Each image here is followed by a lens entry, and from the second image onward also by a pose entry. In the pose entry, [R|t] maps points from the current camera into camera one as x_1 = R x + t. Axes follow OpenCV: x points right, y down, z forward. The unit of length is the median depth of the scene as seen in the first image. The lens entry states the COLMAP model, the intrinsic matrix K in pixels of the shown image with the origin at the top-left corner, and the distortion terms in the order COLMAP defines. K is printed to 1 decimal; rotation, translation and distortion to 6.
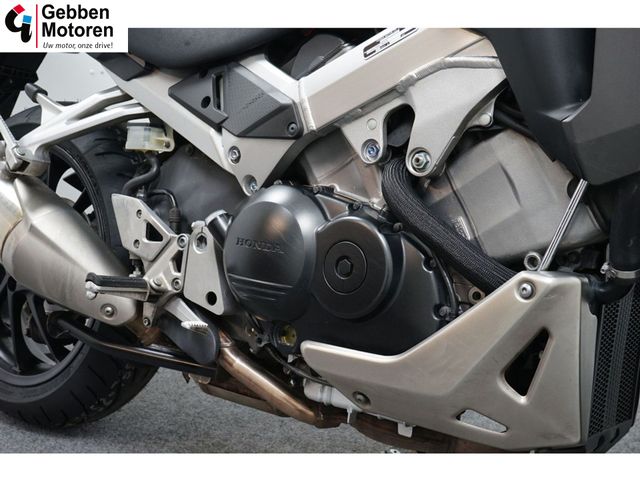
lens RADIAL K [[873.3, 0, 320.0], [0, 873.3, 240.0], [0, 0, 1]] dist [-0.021421, -0.002385]
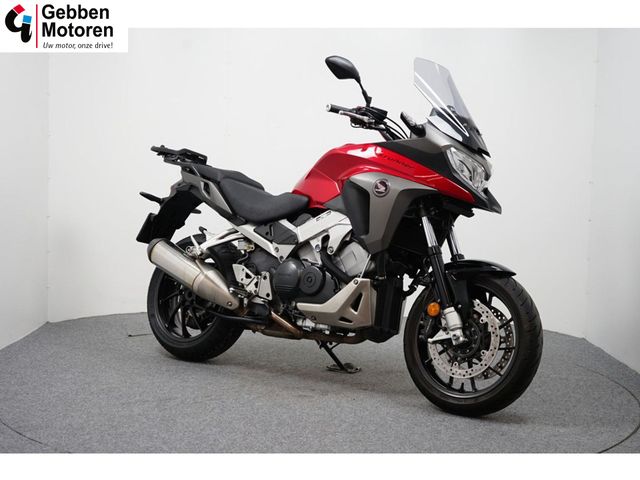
lens RADIAL K [[1155.3, 0, 320.0], [0, 1155.3, 240.0], [0, 0, 1]] dist [0.014813, -0.012362]
pose [[0.999872, 0.015795, 0.002366, 0.050085], [-0.015204, 0.986694, -0.161876, 0.546994], [-0.004891, 0.161820, 0.986808, -3.168829]]
